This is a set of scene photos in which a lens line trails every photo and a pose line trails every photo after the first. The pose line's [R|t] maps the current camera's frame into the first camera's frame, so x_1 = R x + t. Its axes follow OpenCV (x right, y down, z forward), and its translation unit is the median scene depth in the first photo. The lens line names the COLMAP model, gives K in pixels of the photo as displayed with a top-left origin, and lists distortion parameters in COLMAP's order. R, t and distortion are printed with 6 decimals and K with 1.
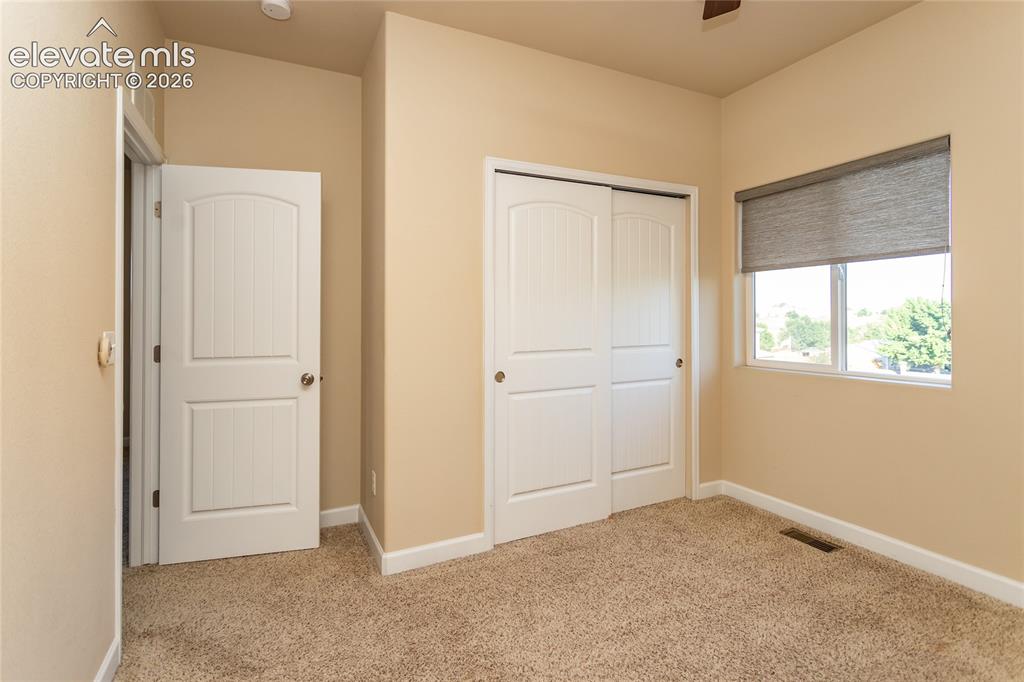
lens RADIAL K [[494.1, 0, 515.2], [0, 494.1, 313.2], [0, 0, 1]] dist [0.000746, -0.000178]
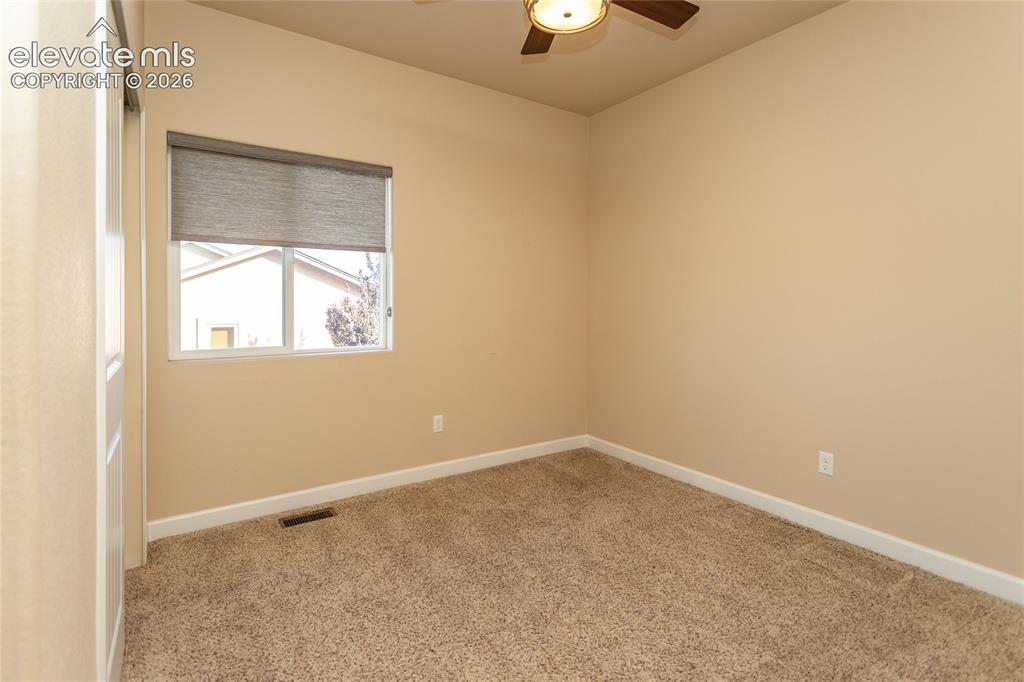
lens RADIAL K [[494.1, 0, 512.3], [0, 494.1, 314.6], [0, 0, 1]] dist [0.000746, -0.000178]
pose [[-0.130508, -0.015927, 0.991319, -0.447584], [-0.008577, 0.999852, 0.014935, 0.022004], [-0.991410, -0.006554, -0.130625, 0.700397]]
